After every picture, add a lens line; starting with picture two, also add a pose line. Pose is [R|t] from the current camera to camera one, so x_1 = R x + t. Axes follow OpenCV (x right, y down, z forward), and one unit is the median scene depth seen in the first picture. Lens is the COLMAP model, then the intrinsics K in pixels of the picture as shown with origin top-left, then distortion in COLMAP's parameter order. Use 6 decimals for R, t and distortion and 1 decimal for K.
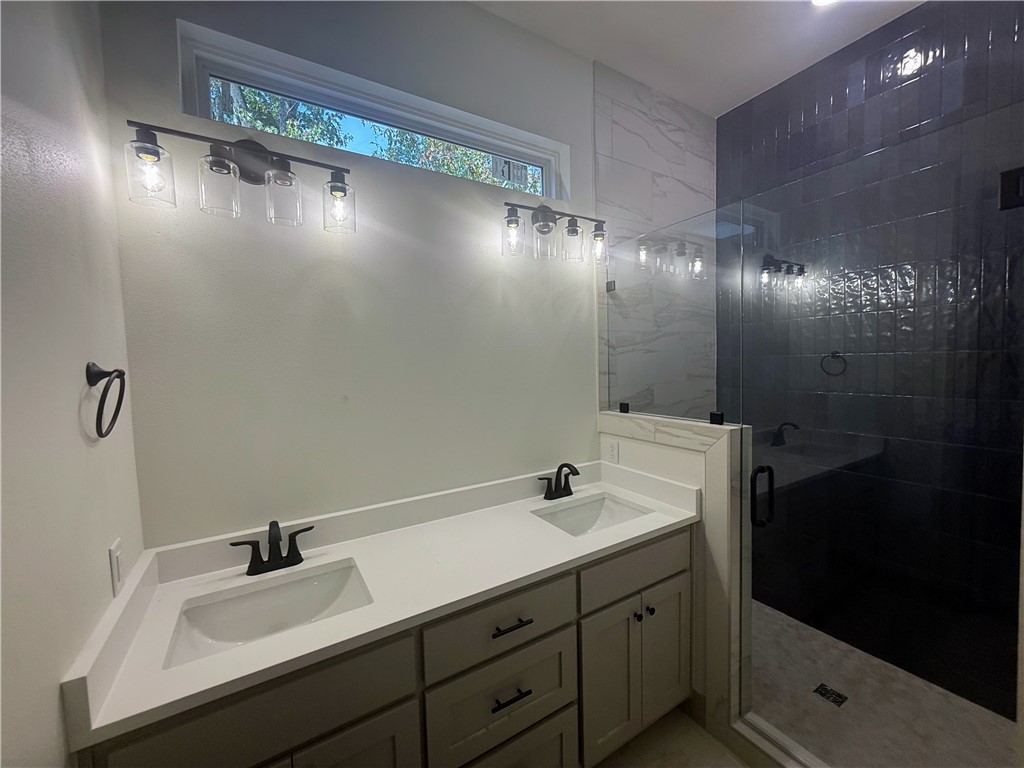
lens RADIAL K [[408.5, 0, 511.1], [0, 408.5, 385.0], [0, 0, 1]] dist [-0.000743, -0.000308]
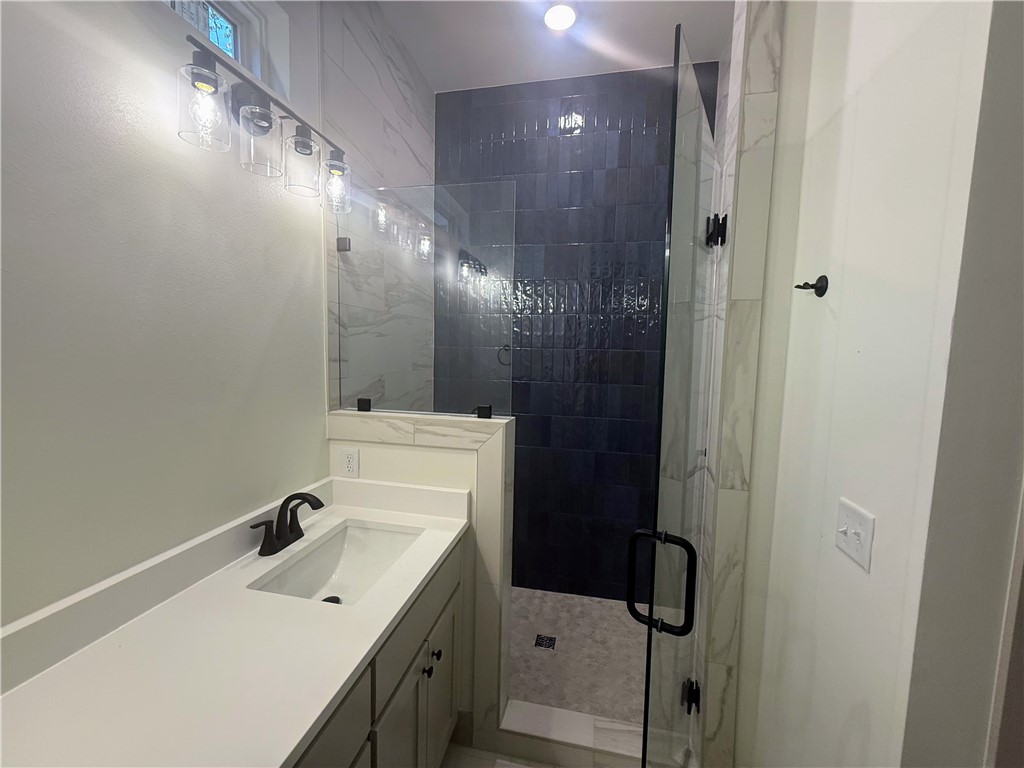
lens RADIAL K [[408.5, 0, 514.1], [0, 408.5, 384.3], [0, 0, 1]] dist [-0.000743, -0.000308]
pose [[0.677403, -0.021405, 0.735300, -0.105586], [0.001483, 0.999614, 0.027733, -0.004825], [-0.735610, -0.017695, 0.677174, 0.264645]]
